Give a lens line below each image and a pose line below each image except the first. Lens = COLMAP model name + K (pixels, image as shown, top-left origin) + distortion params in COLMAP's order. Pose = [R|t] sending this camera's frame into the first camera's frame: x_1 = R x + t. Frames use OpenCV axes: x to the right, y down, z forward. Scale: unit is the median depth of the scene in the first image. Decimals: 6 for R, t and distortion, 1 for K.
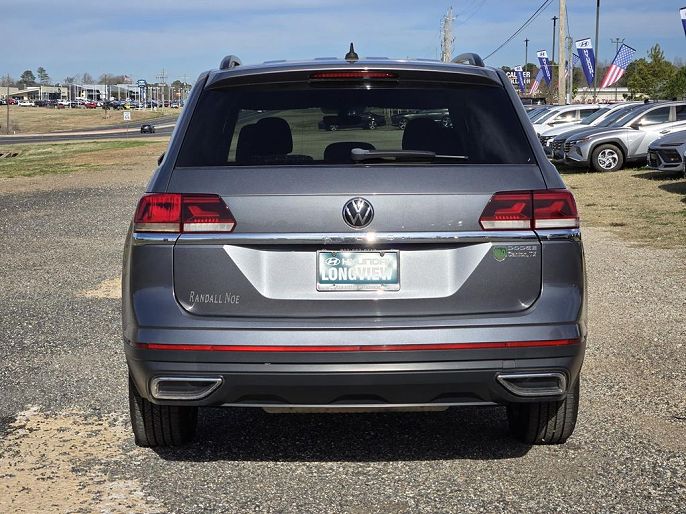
lens RADIAL K [[1134.5, 0, 343.0], [0, 1134.5, 257.0], [0, 0, 1]] dist [-0.018614, -0.014397]
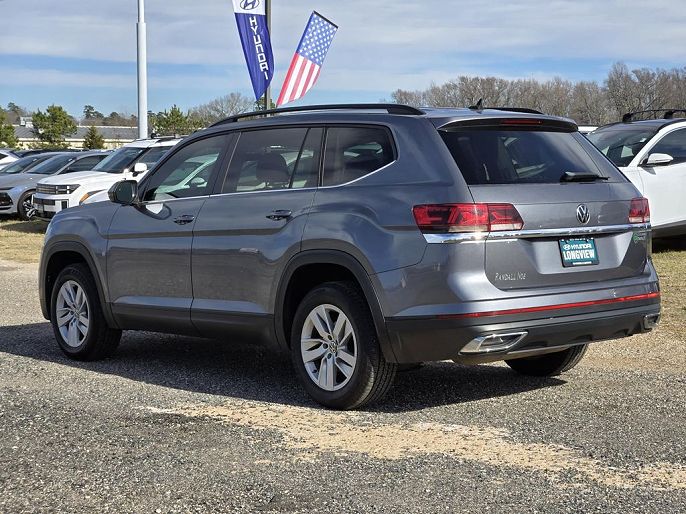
lens RADIAL K [[1134.5, 0, 343.0], [0, 1134.5, 257.0], [0, 0, 1]] dist [-0.018614, -0.014397]
pose [[0.769202, -0.044561, 0.637450, -1.176416], [0.070945, 0.997354, -0.015888, 0.019446], [-0.635055, 0.057445, 0.770328, 0.040568]]
